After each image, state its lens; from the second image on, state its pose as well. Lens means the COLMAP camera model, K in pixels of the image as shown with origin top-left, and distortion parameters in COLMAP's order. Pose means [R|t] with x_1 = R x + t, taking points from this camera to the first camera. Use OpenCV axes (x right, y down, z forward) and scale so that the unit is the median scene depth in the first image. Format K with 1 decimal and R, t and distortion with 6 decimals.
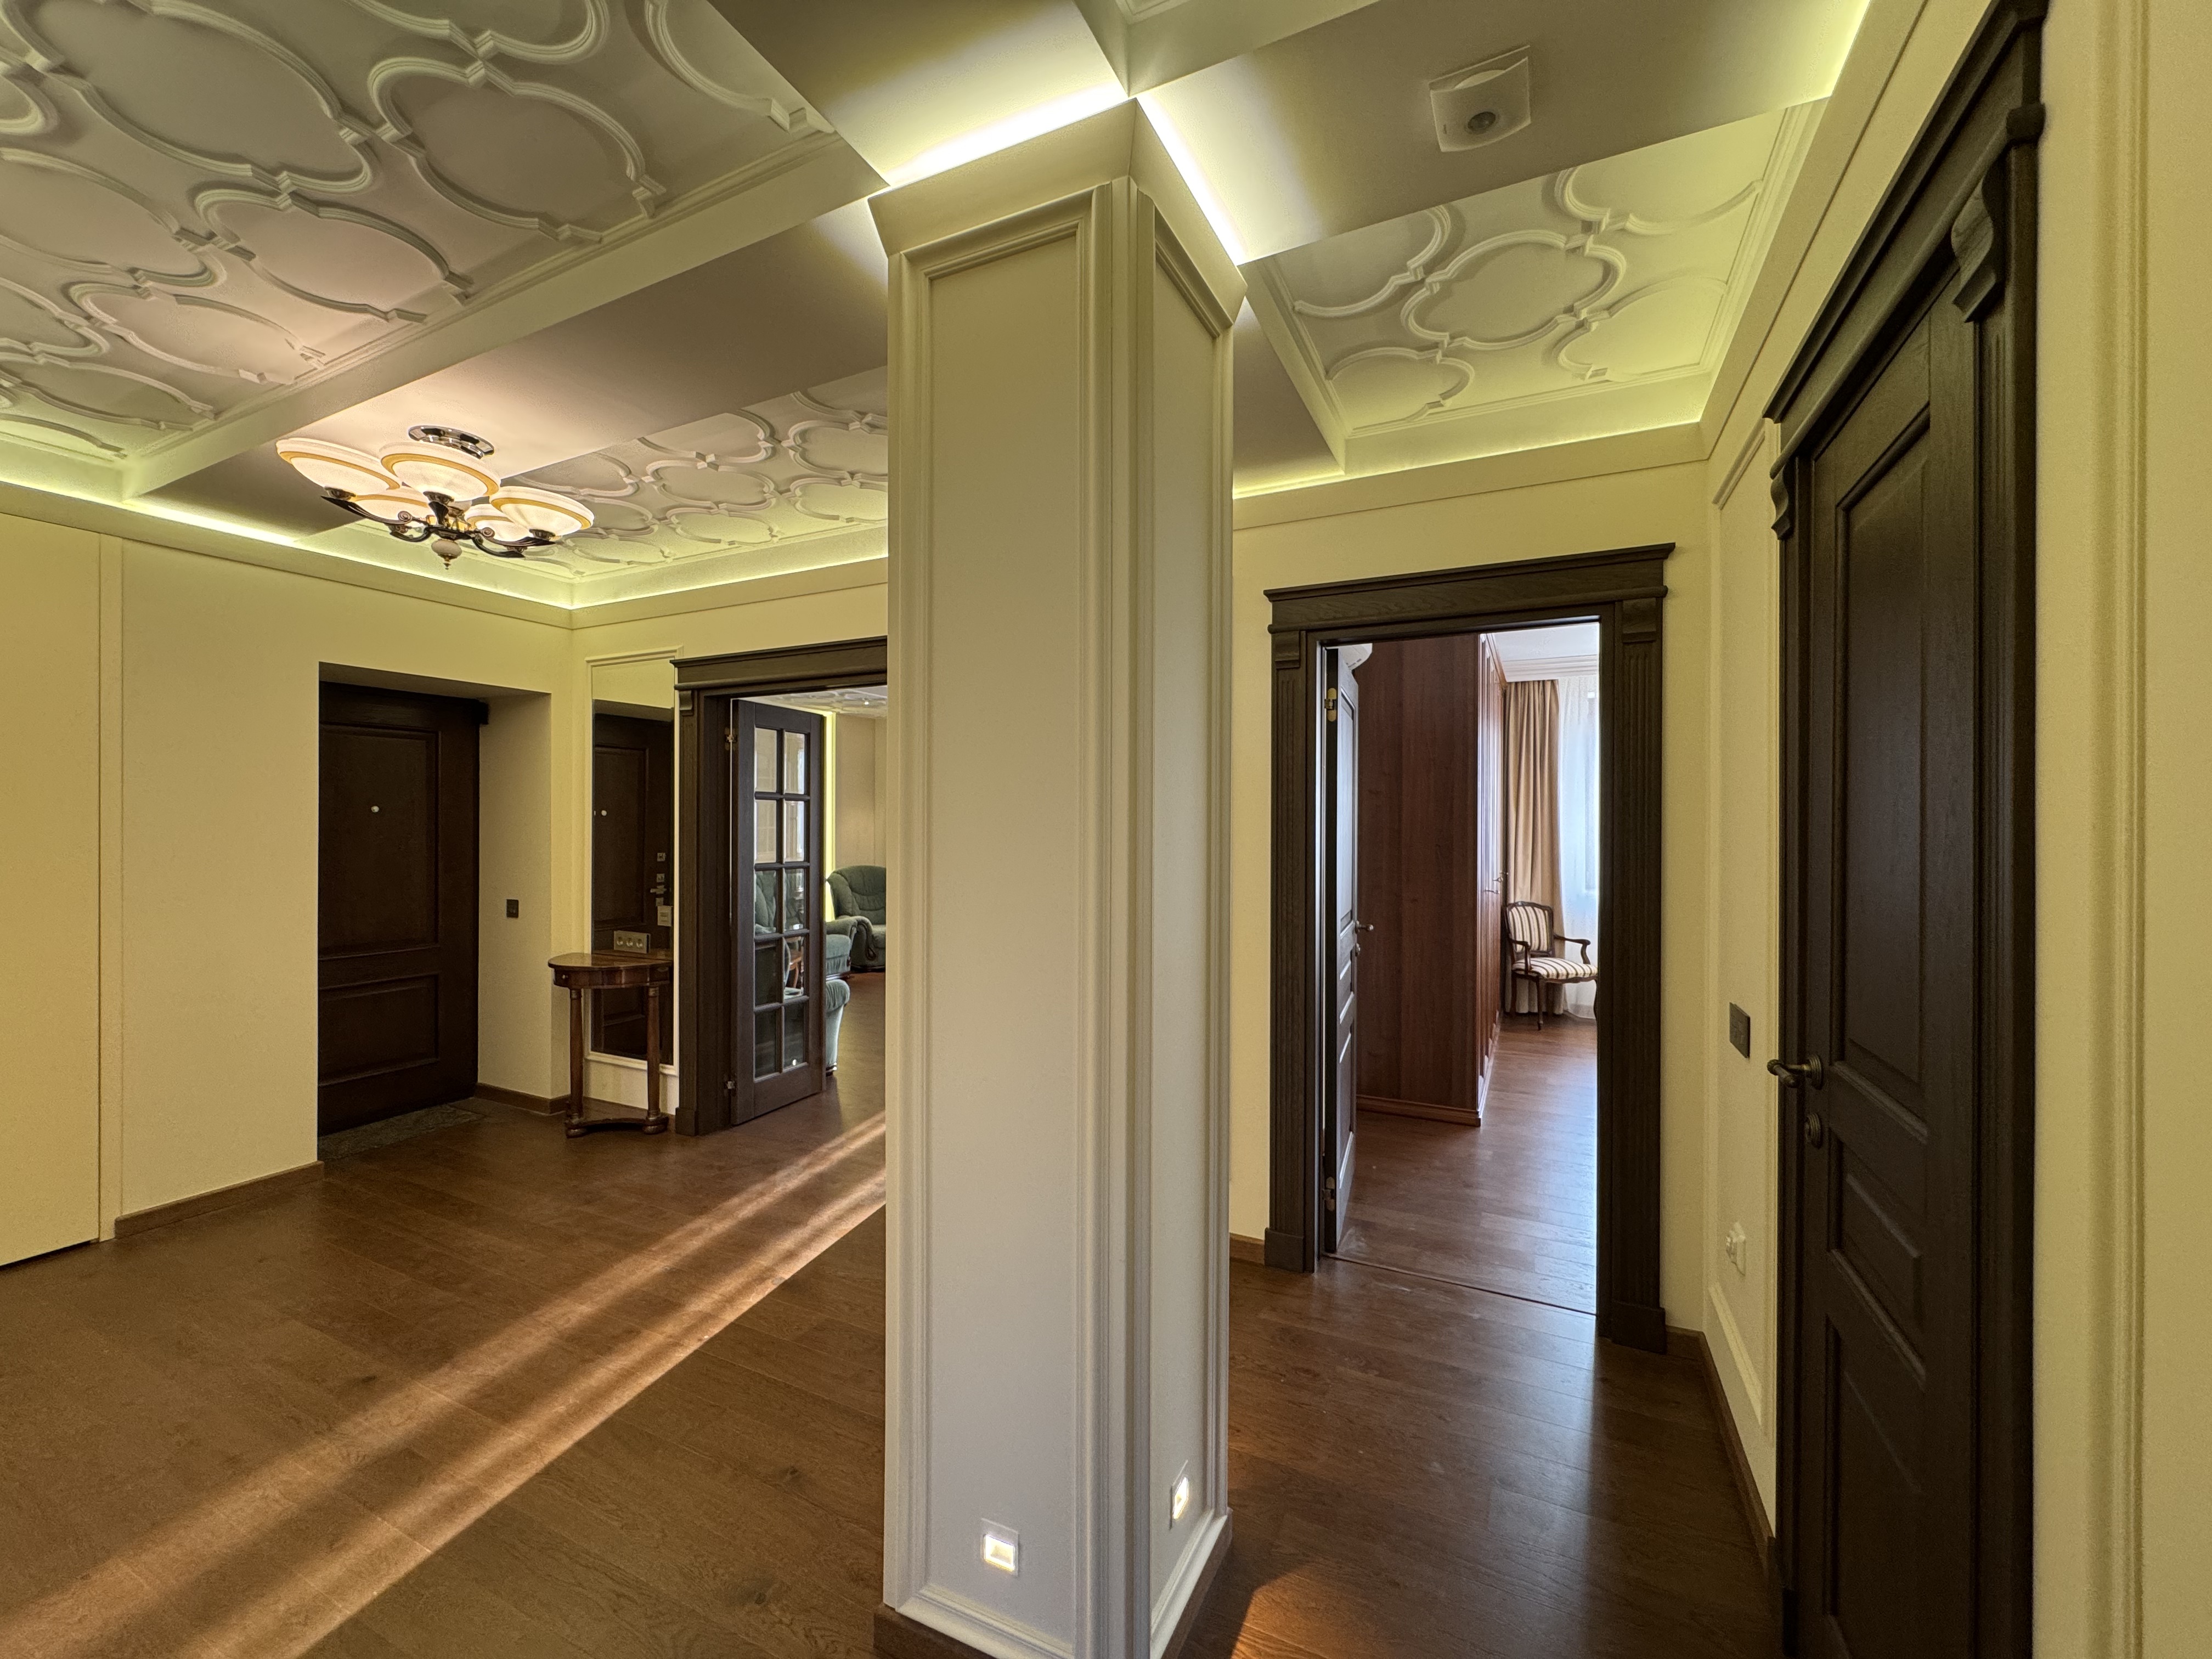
lens RADIAL K [[878.4, 0, 1100.1], [0, 878.4, 828.5], [0, 0, 1]] dist [-0.007055, 0.000667]
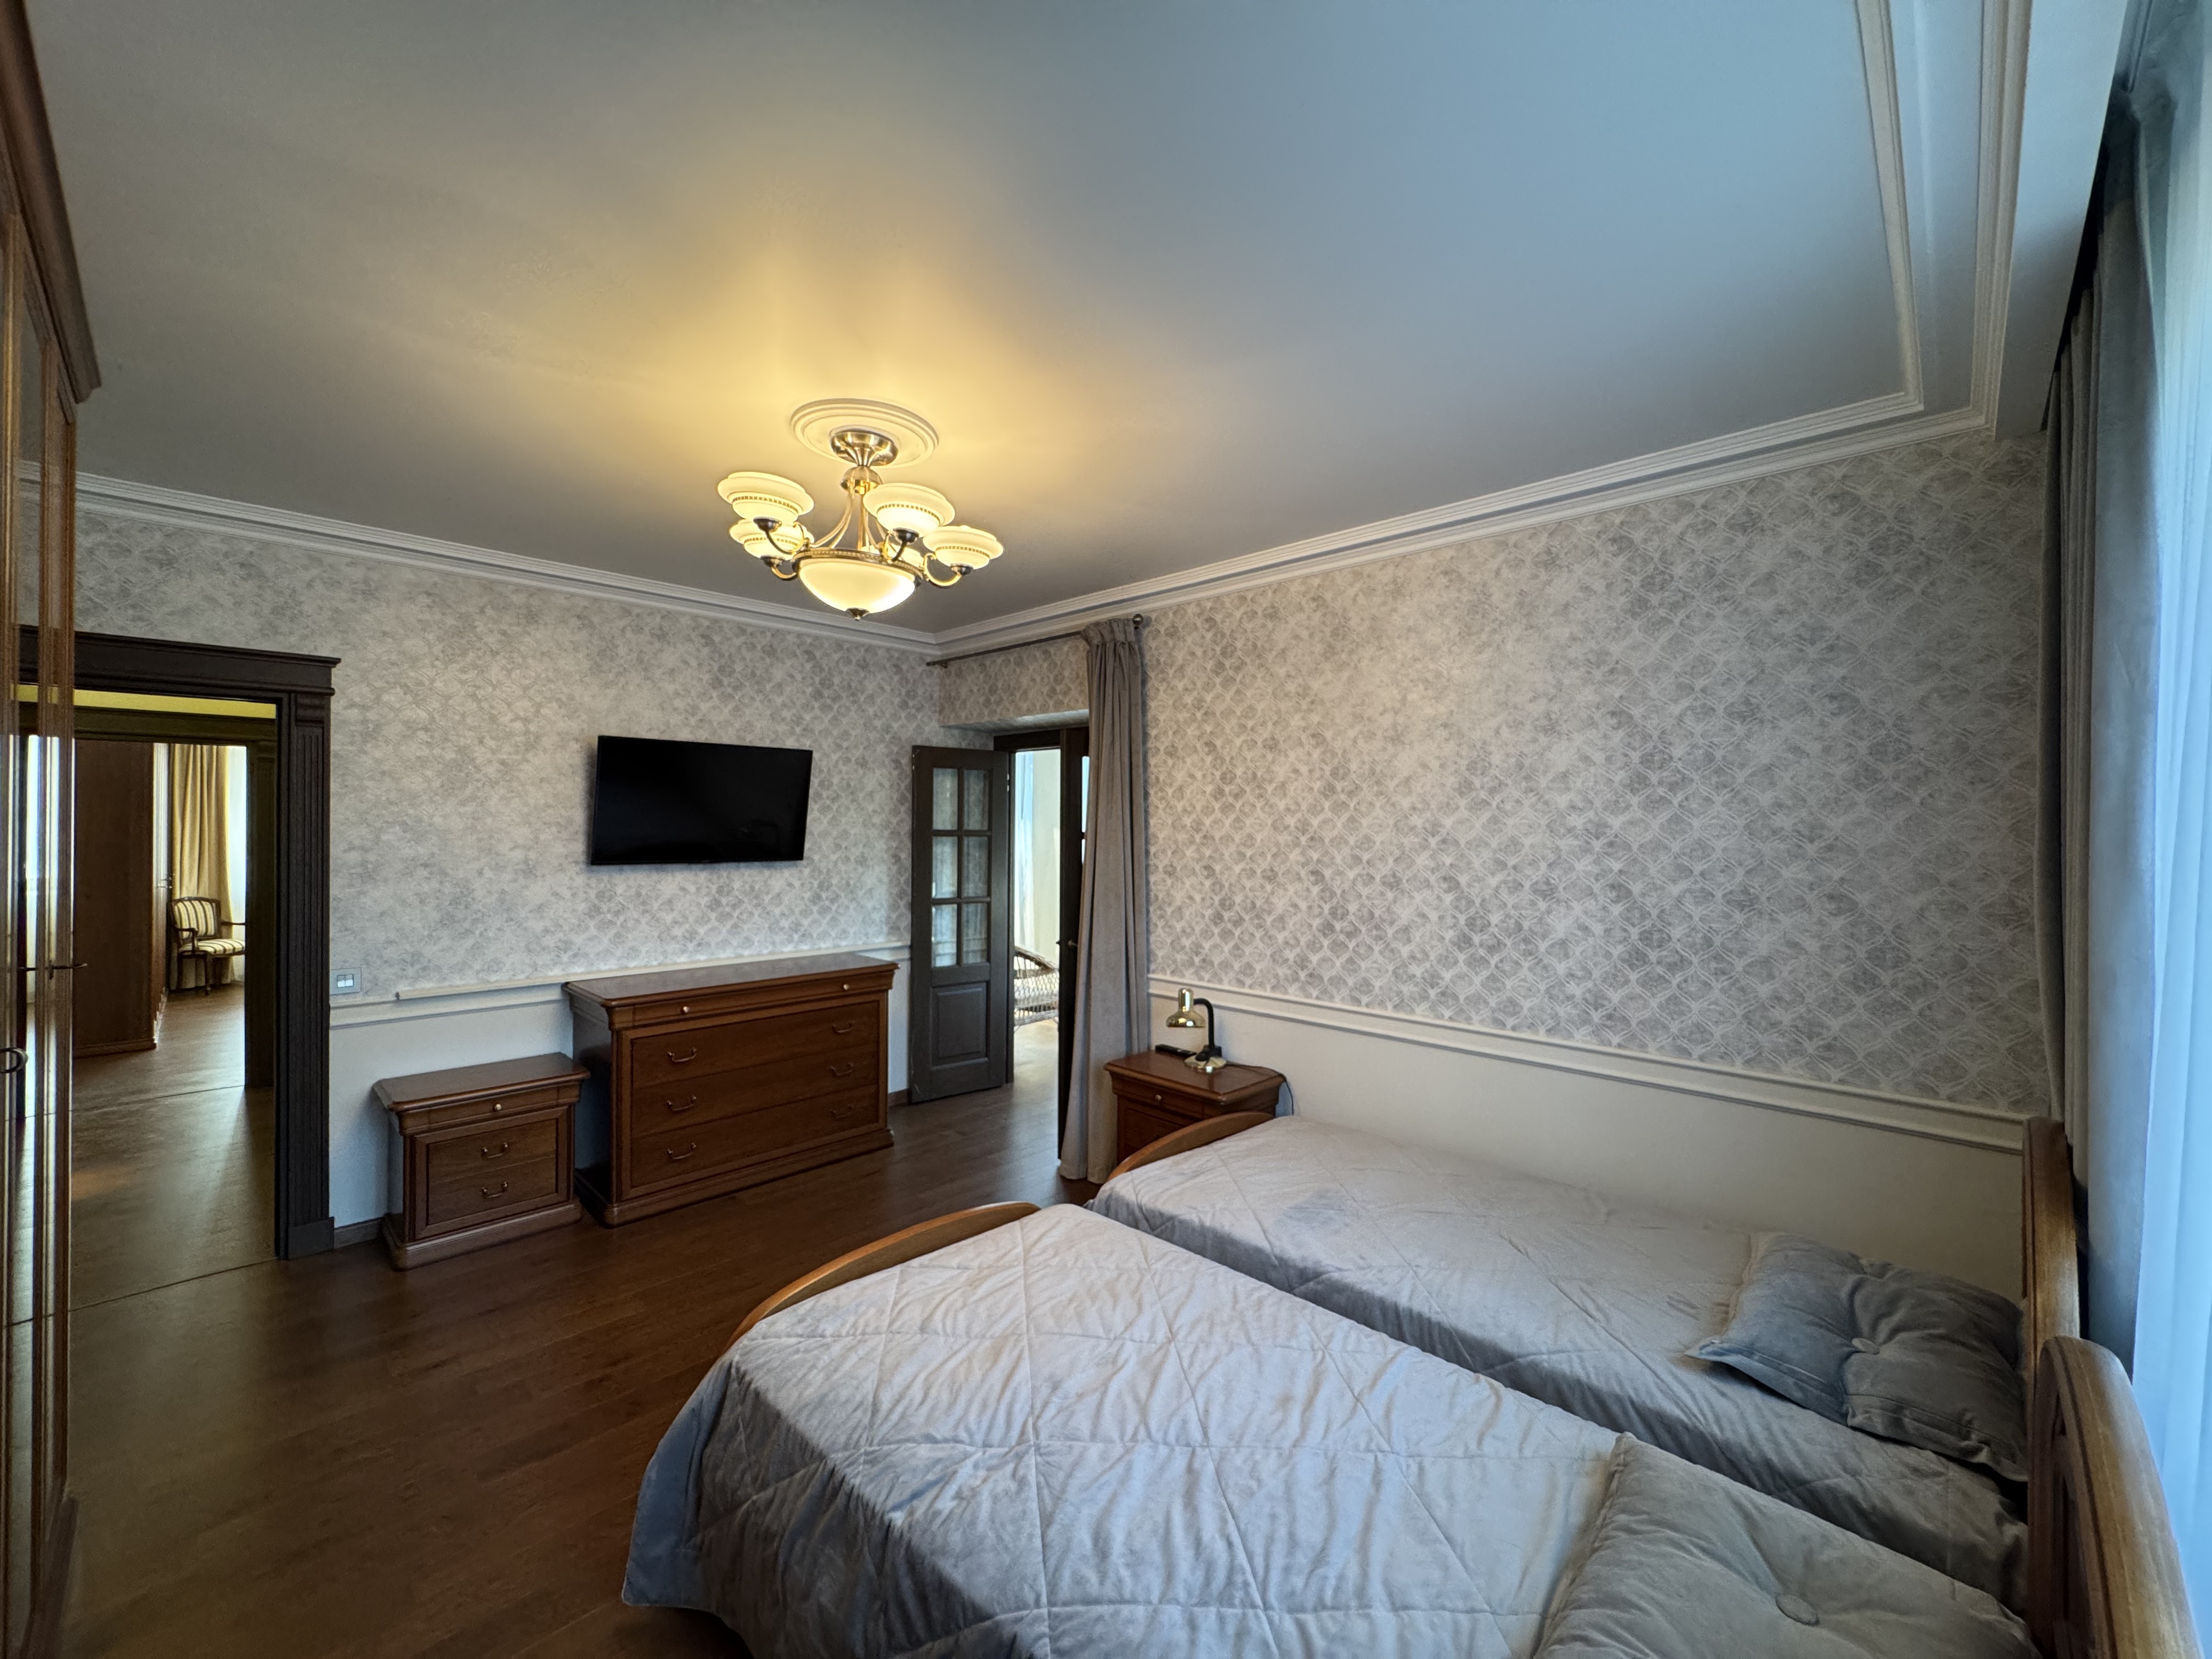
lens RADIAL K [[878.4, 0, 1103.7], [0, 878.4, 845.6], [0, 0, 1]] dist [-0.007055, 0.000667]
pose [[0.301042, -0.009779, 0.953561, -0.302632], [-0.007354, 0.999894, 0.012575, -0.013693], [-0.953583, -0.010798, 0.300938, -0.600369]]
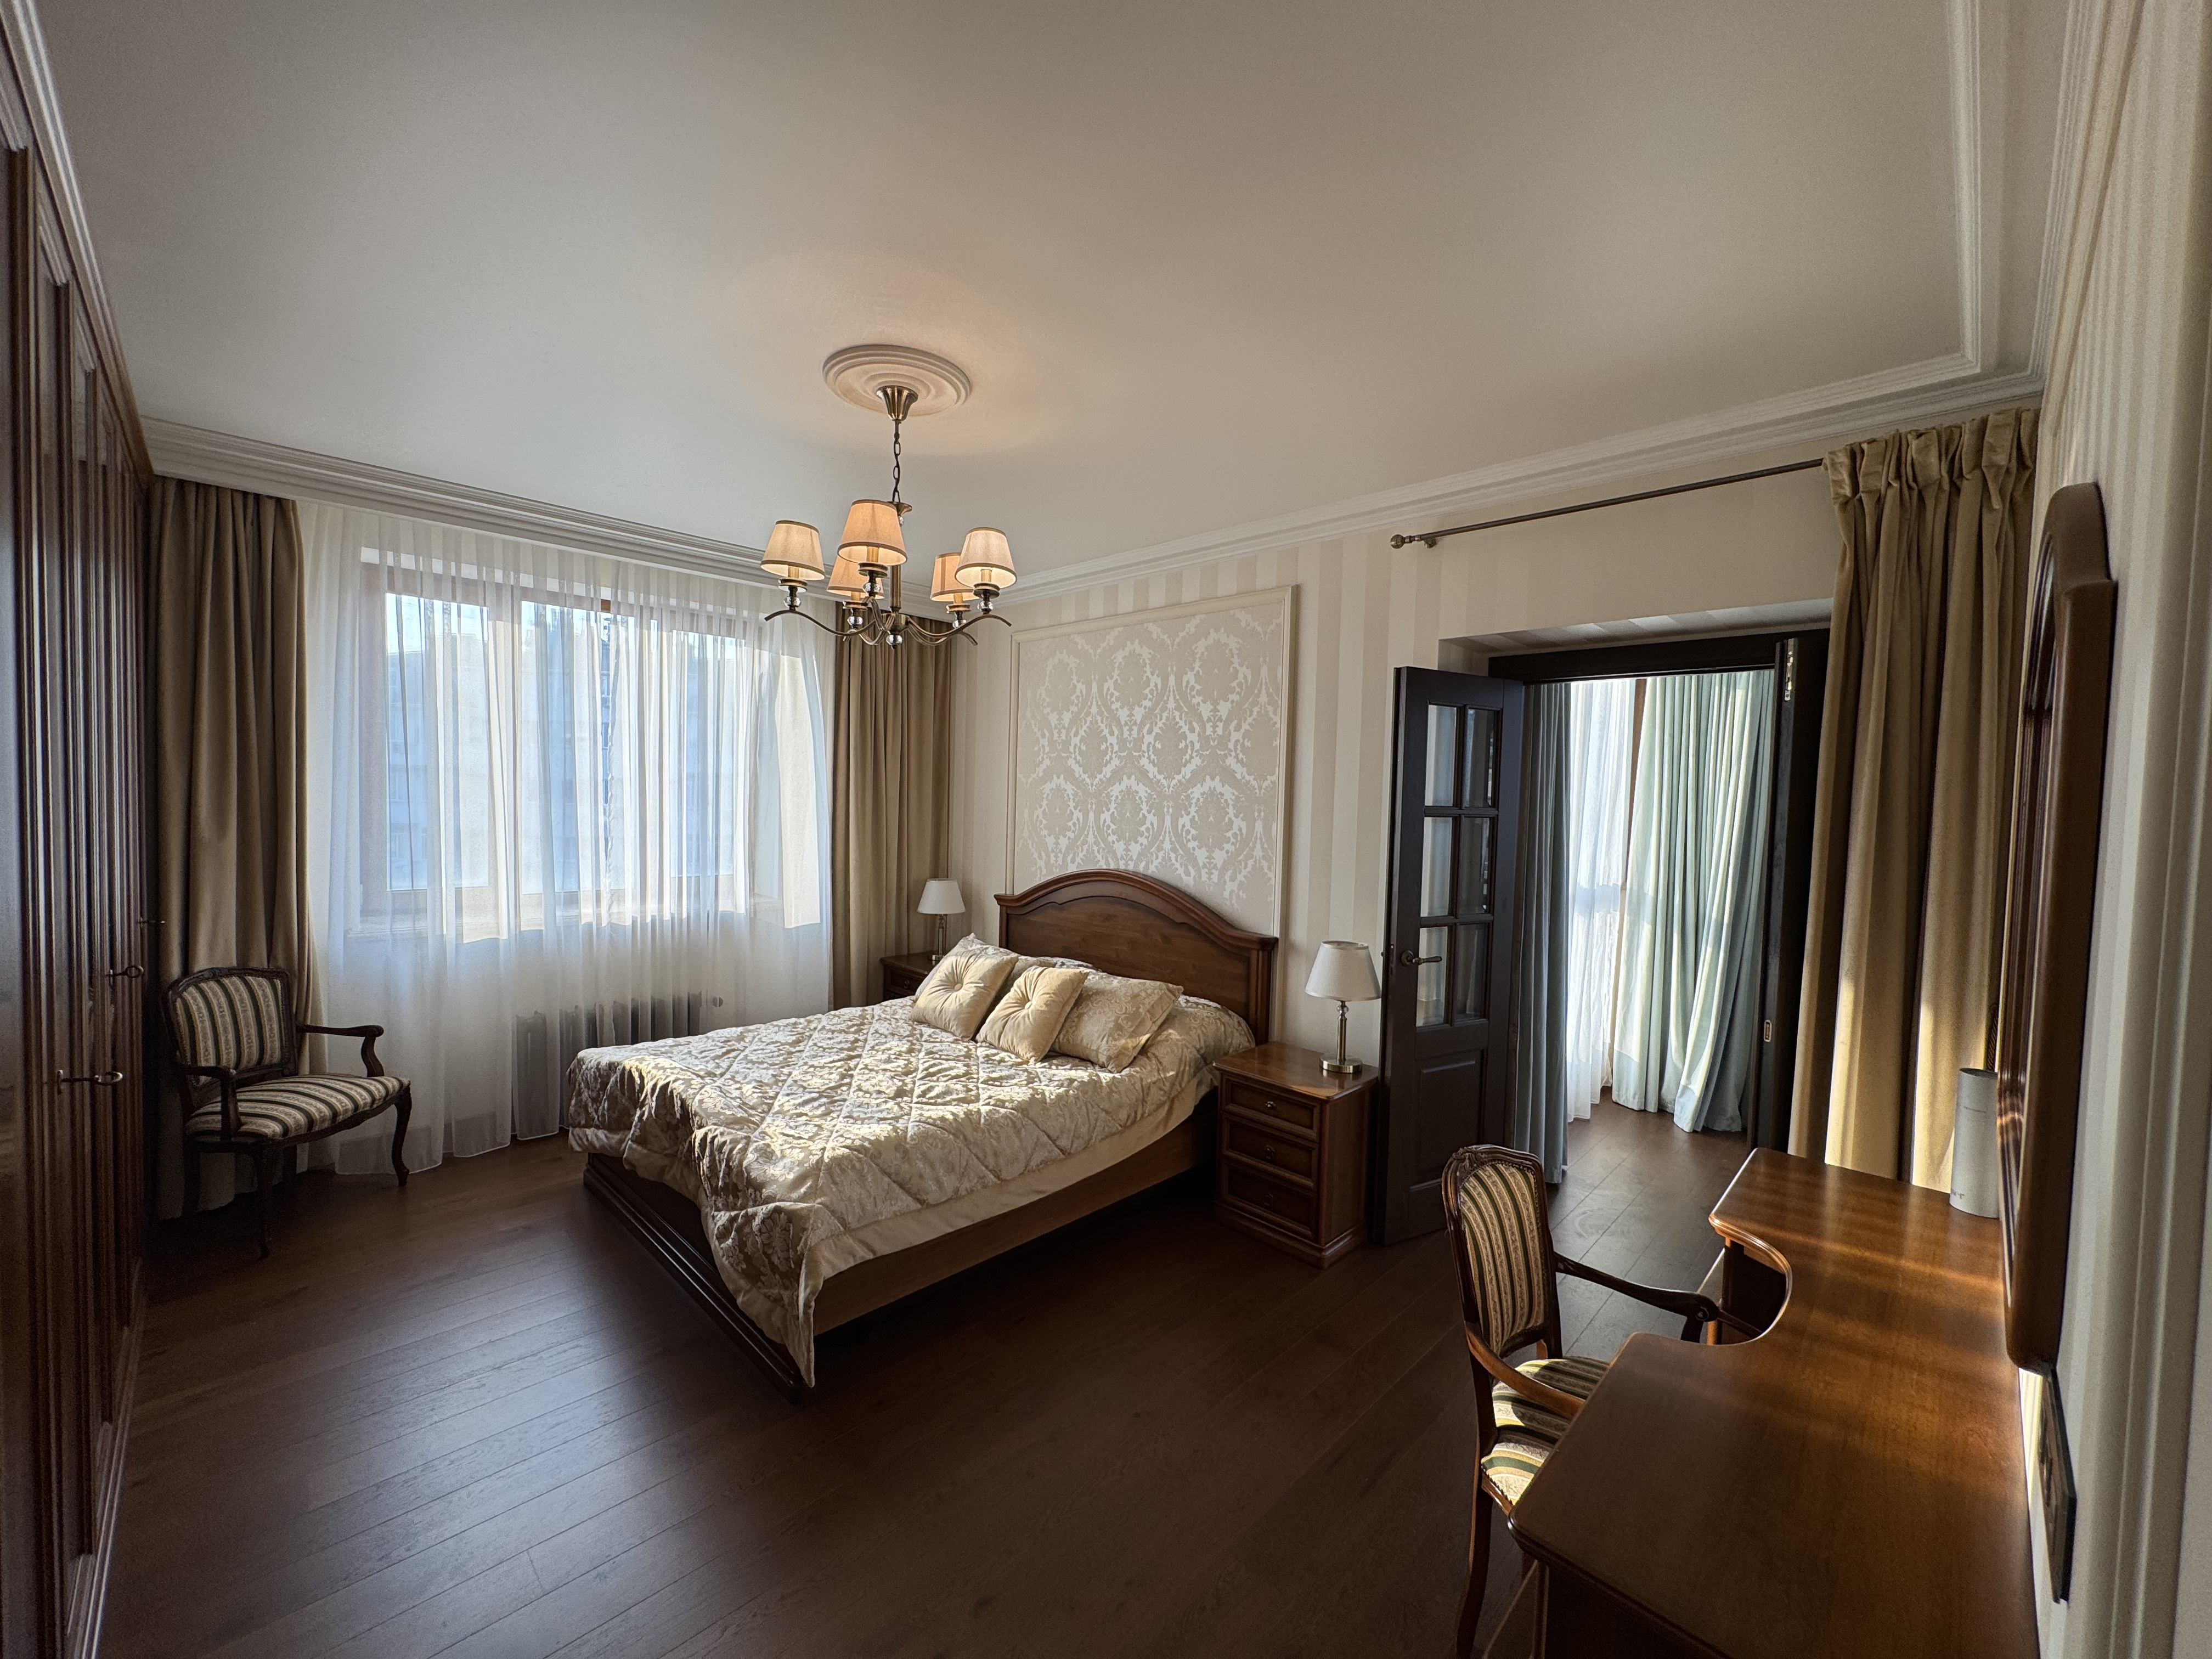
lens RADIAL K [[878.4, 0, 1110.4], [0, 878.4, 847.4], [0, 0, 1]] dist [-0.007055, 0.000667]
pose [[0.319433, -0.040509, 0.946743, 0.208012], [-0.027772, 0.998256, 0.052084, -0.017247], [-0.947202, -0.042930, 0.317751, 0.424277]]
